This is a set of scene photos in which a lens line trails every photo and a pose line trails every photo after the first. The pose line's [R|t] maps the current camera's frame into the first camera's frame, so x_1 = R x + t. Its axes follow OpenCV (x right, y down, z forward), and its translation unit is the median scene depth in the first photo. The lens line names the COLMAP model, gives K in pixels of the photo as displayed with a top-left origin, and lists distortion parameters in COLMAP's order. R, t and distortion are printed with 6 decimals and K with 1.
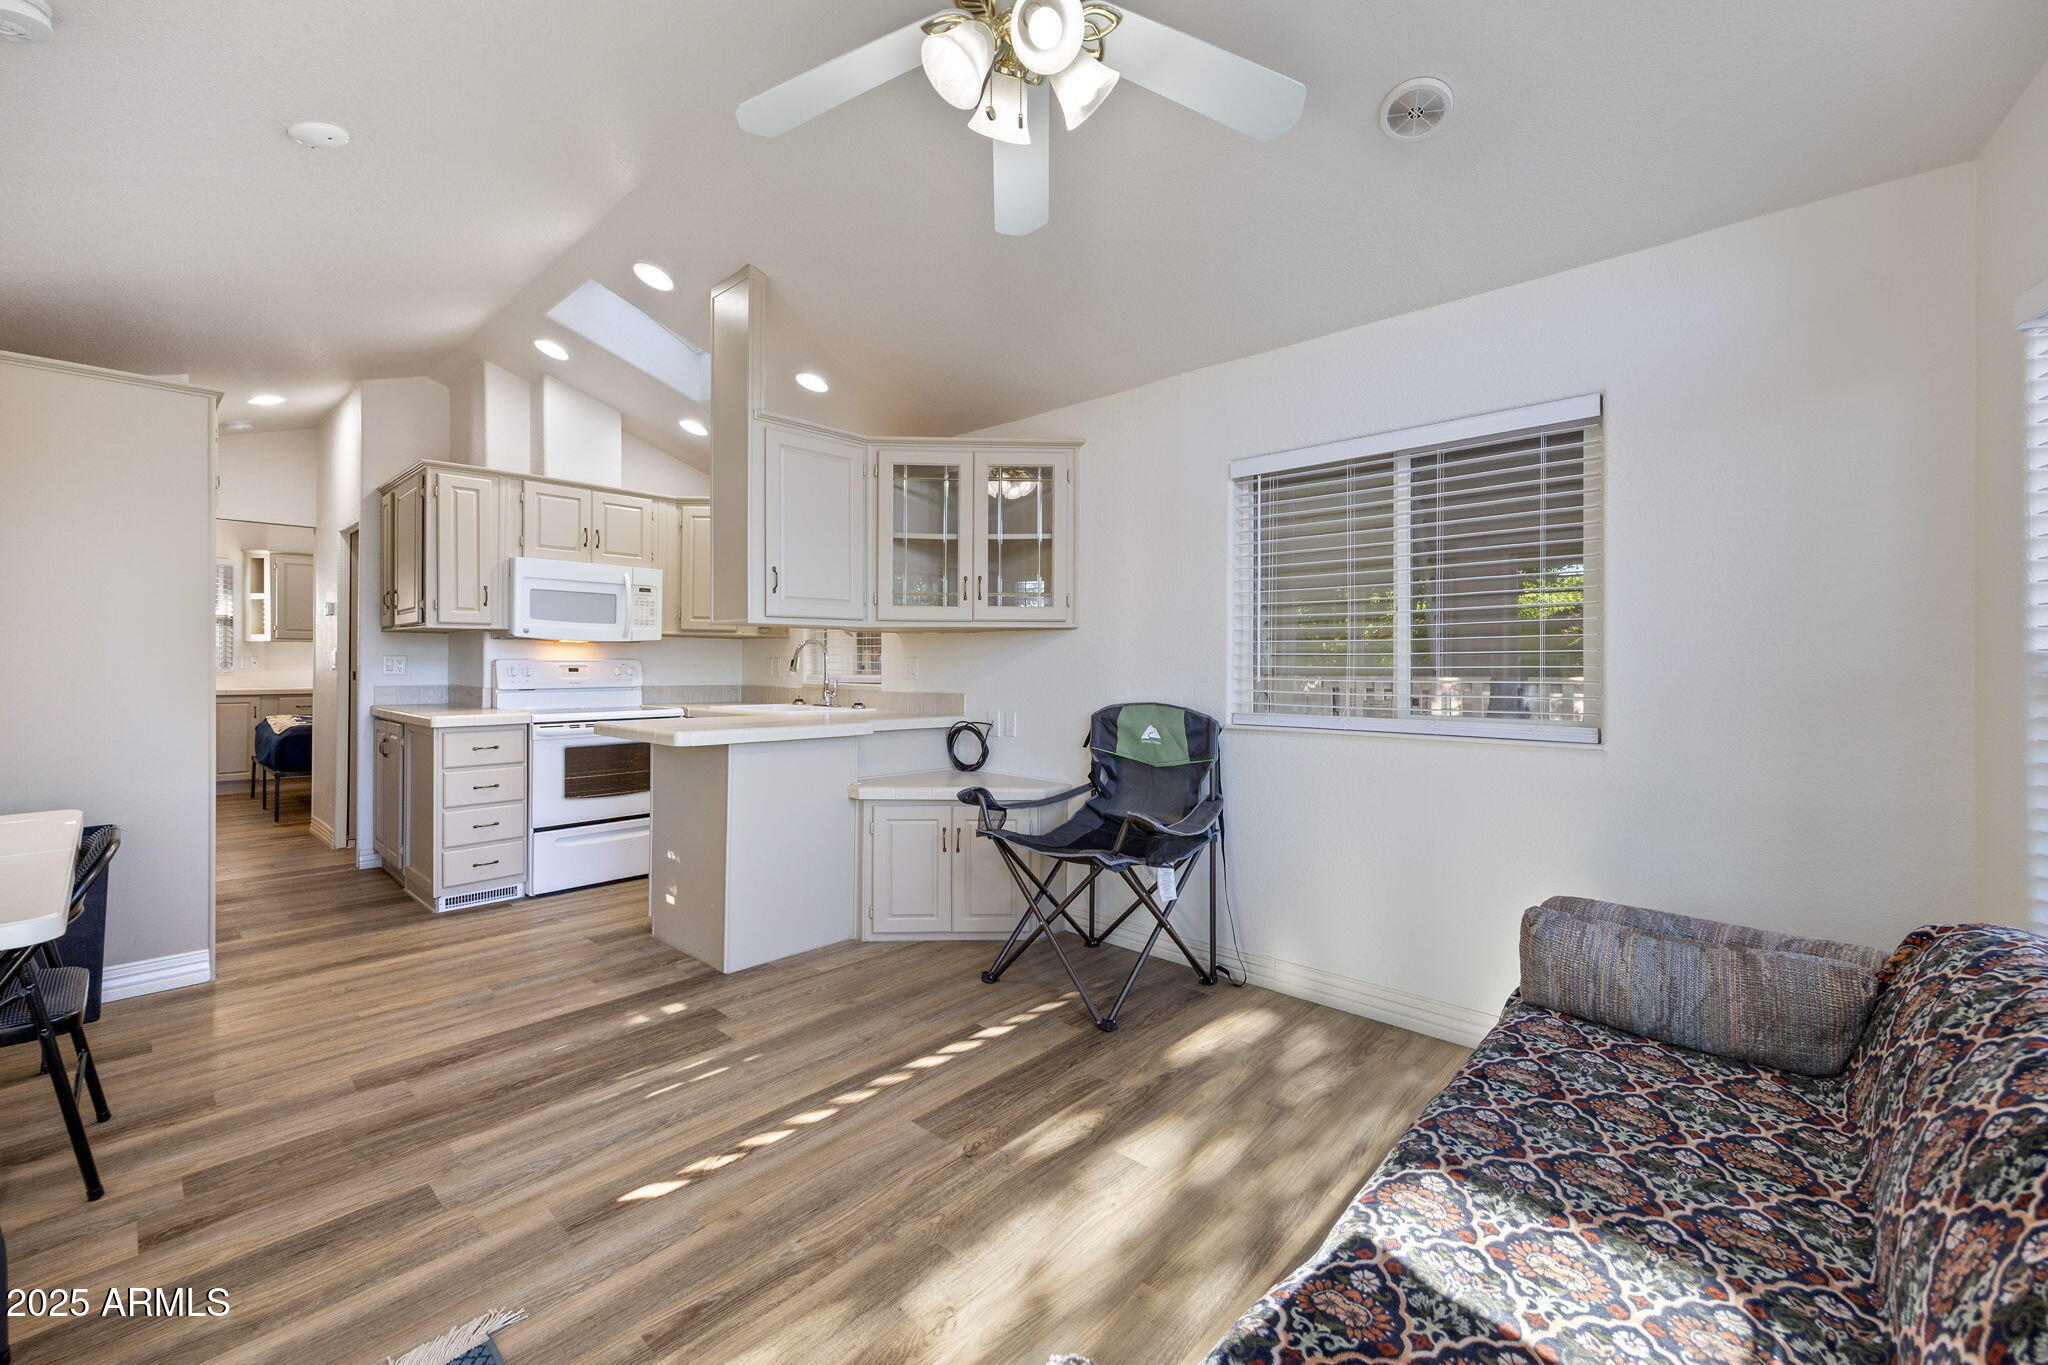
lens RADIAL K [[812.2, 0, 1033.3], [0, 812.2, 664.0], [0, 0, 1]] dist [0.000491, -0.000011]
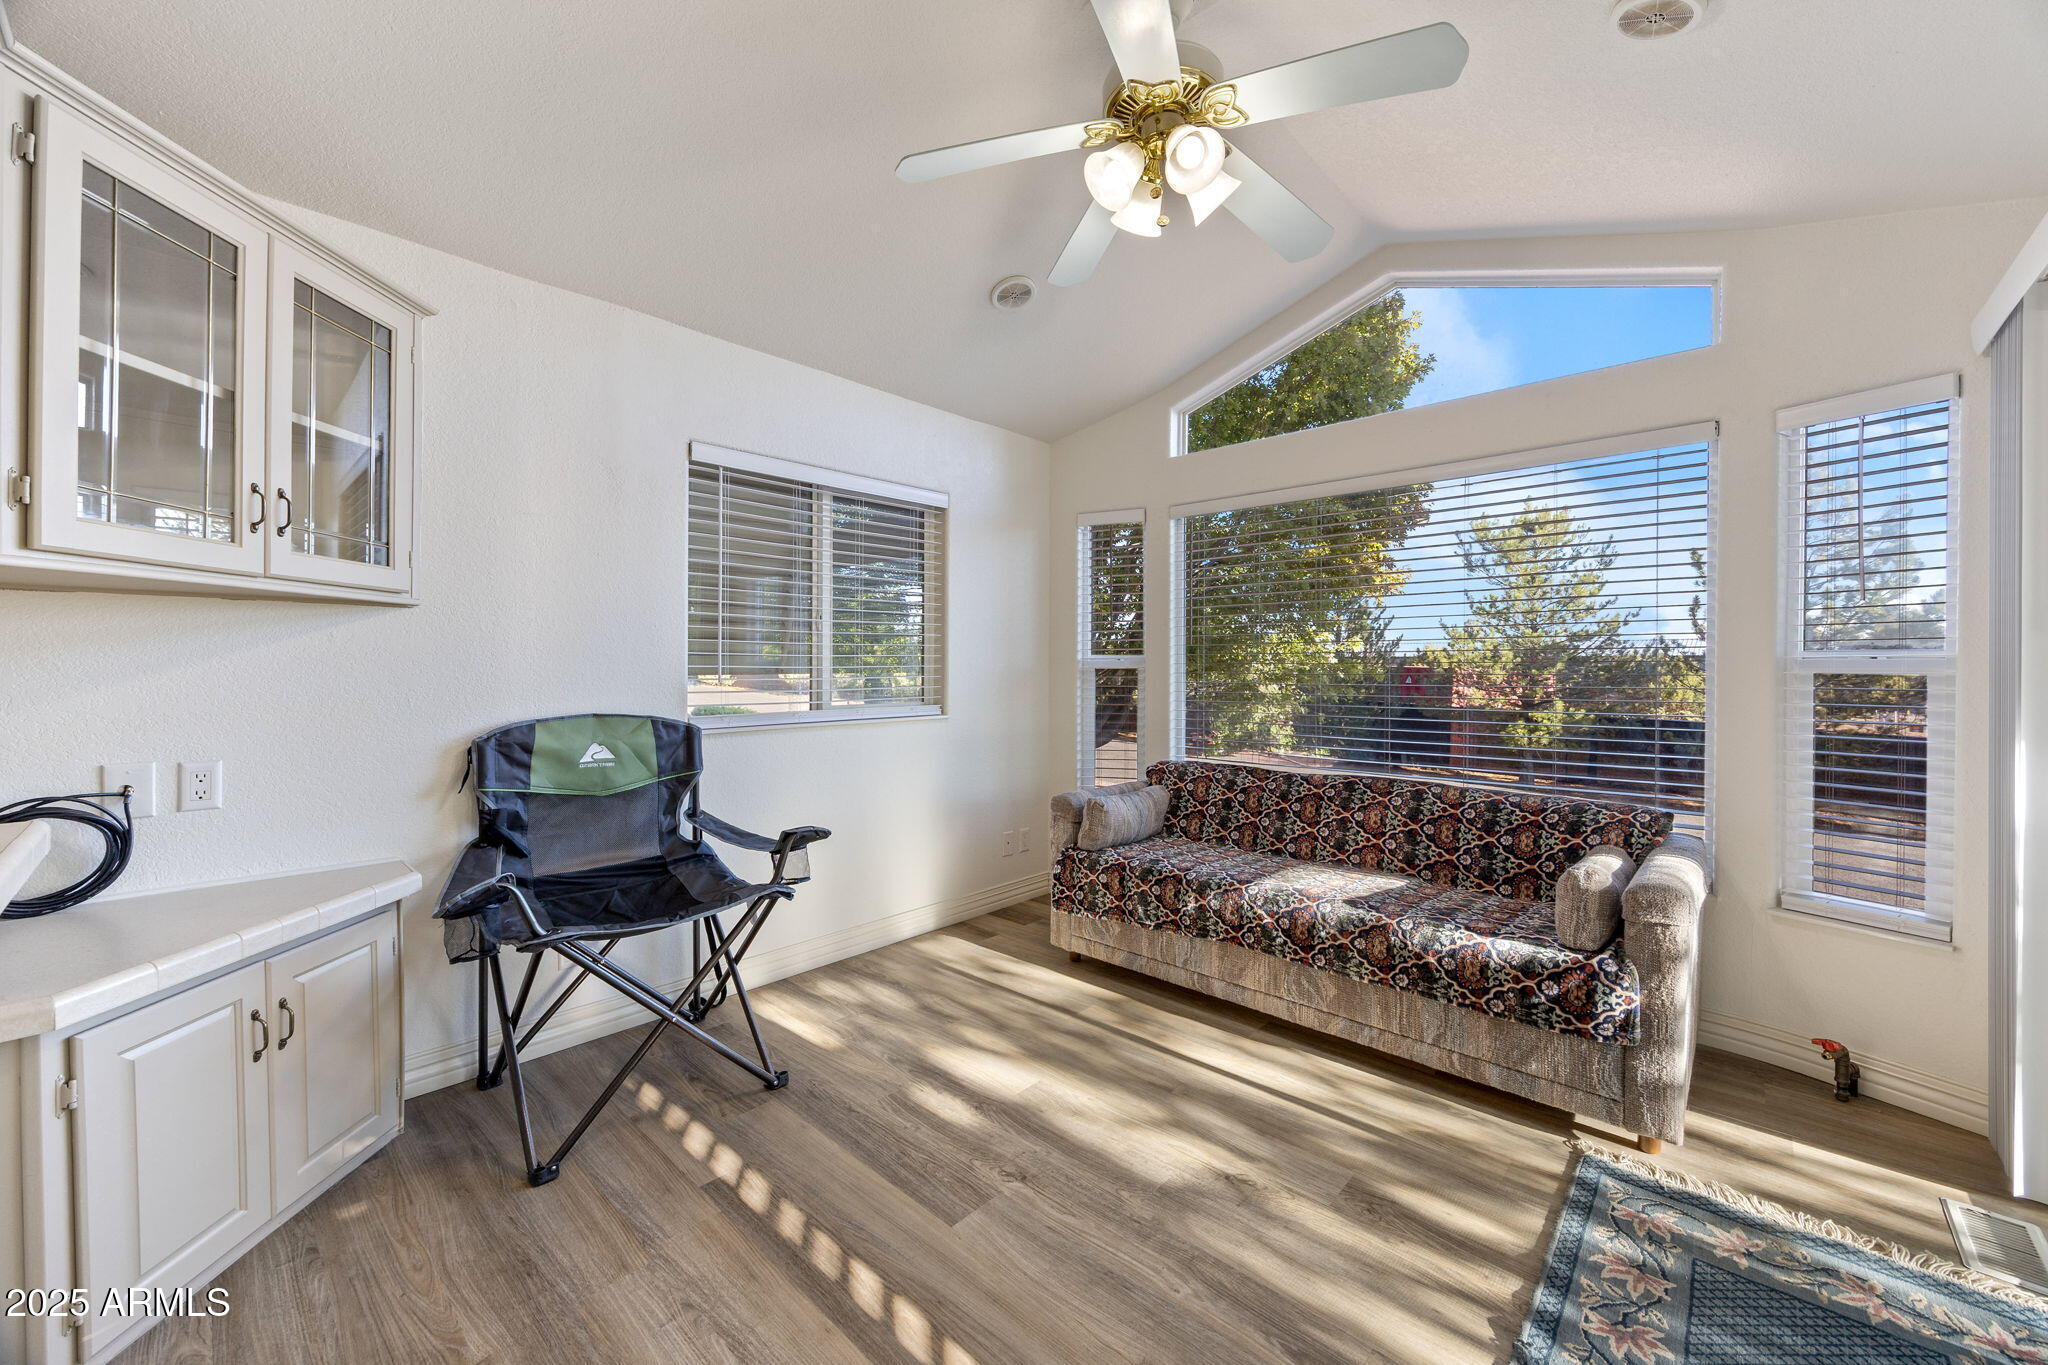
lens RADIAL K [[812.2, 0, 1033.3], [0, 812.2, 664.0], [0, 0, 1]] dist [0.000491, -0.000011]
pose [[-0.012039, -0.009487, 0.999883, -6.430044], [-0.011936, 0.999885, 0.009344, -0.124981], [-0.999856, -0.011822, -0.012151, 6.010605]]
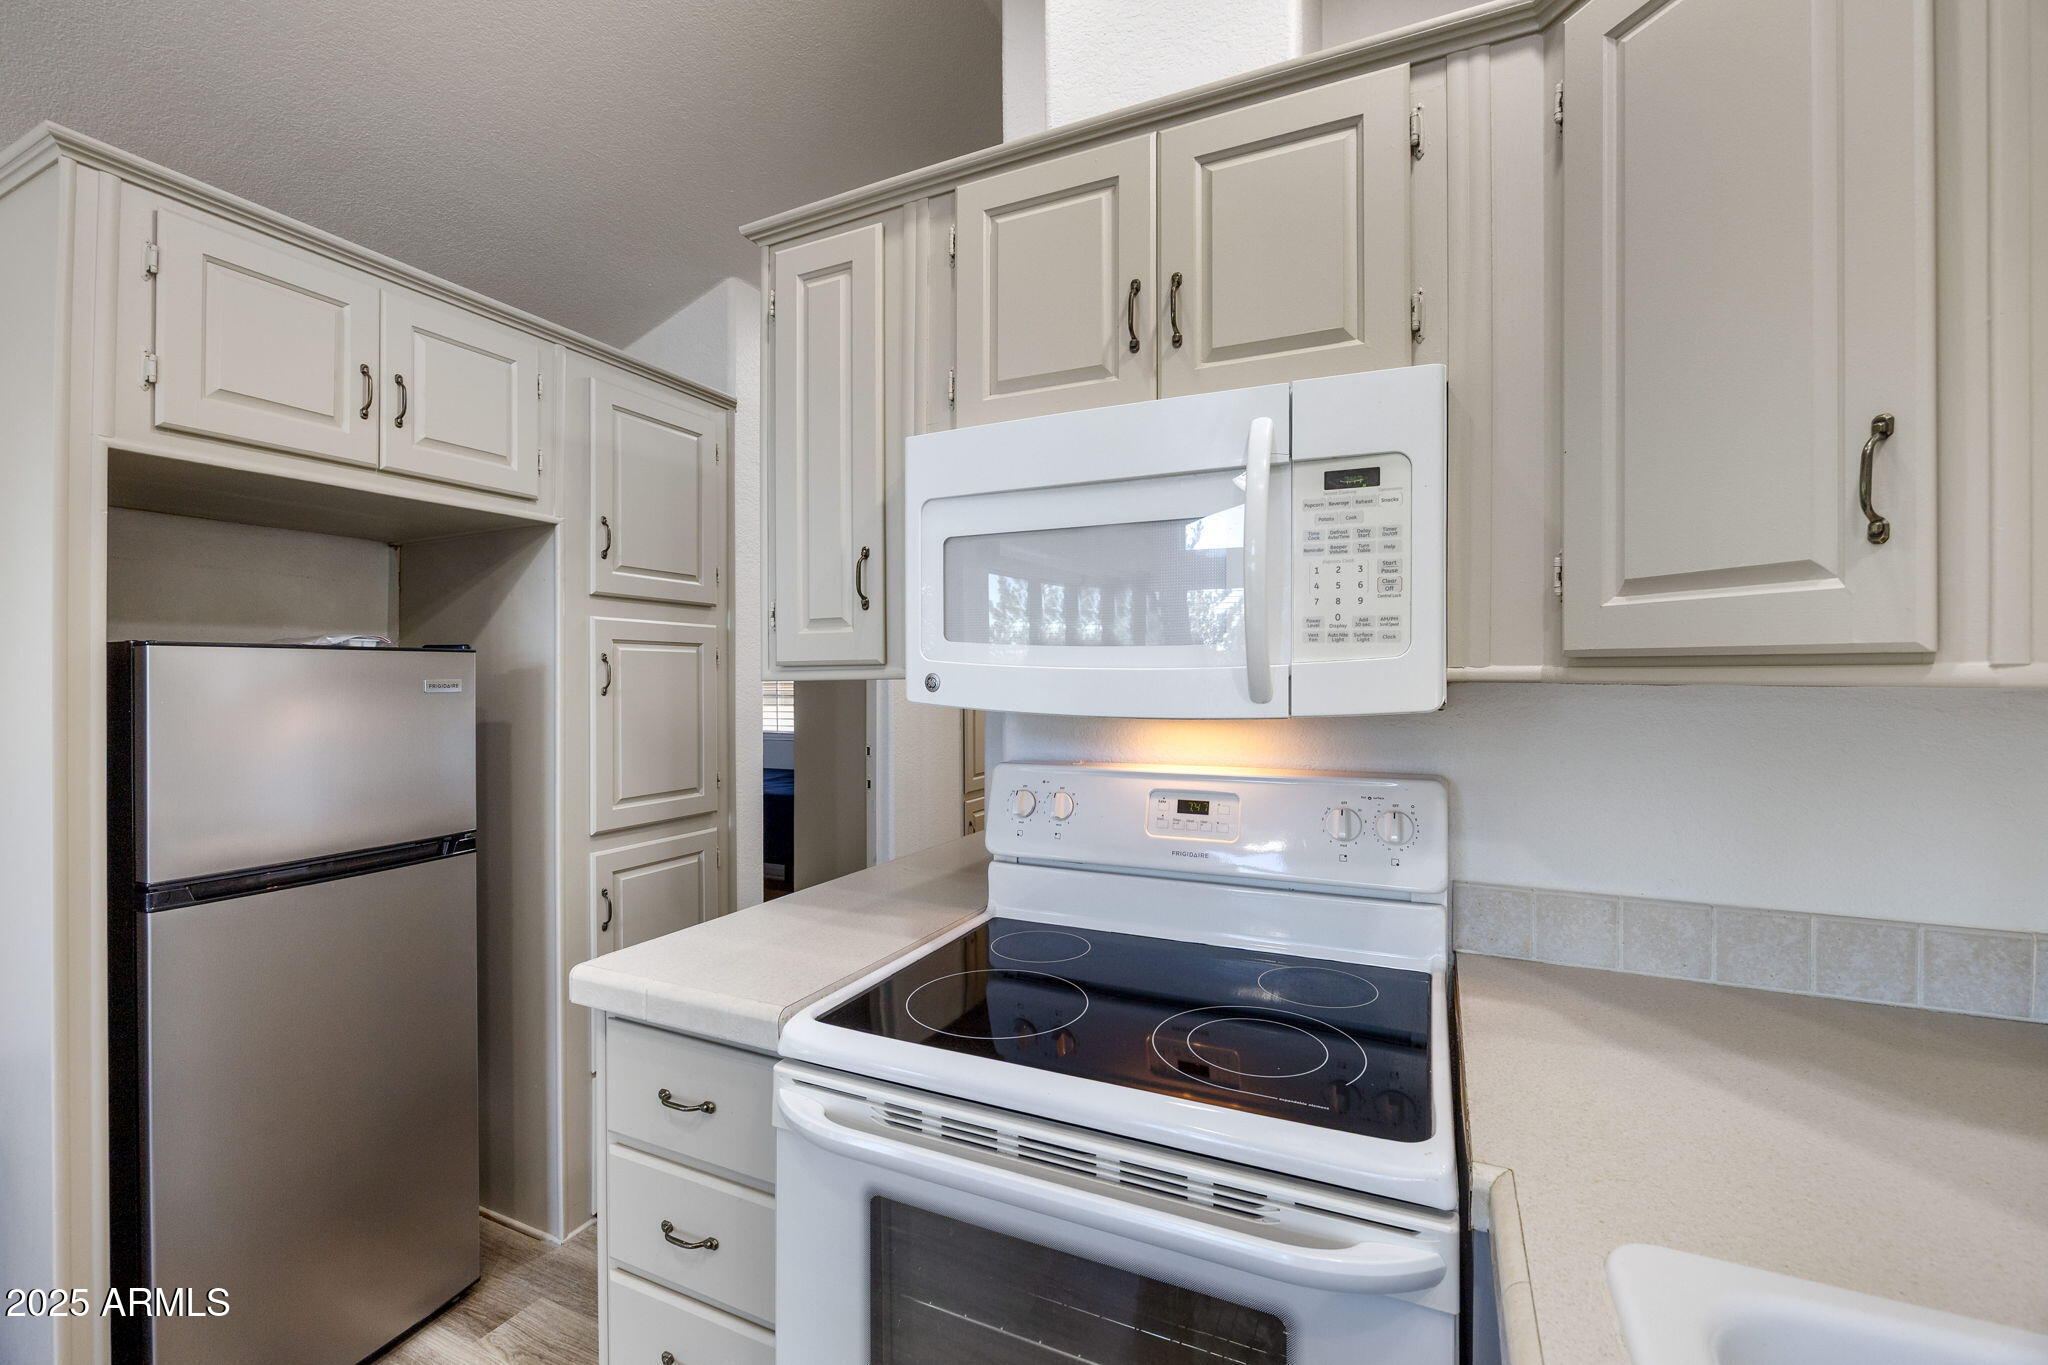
lens RADIAL K [[876.1, 0, 1022.5], [0, 876.1, 678.7], [0, 0, 1]] dist [-0.024987, -0.000260]
pose [[0.289470, -0.004694, -0.957175, -0.213564], [0.001055, 0.999989, -0.004585, -0.027886], [0.957186, 0.000318, 0.289472, 0.638047]]
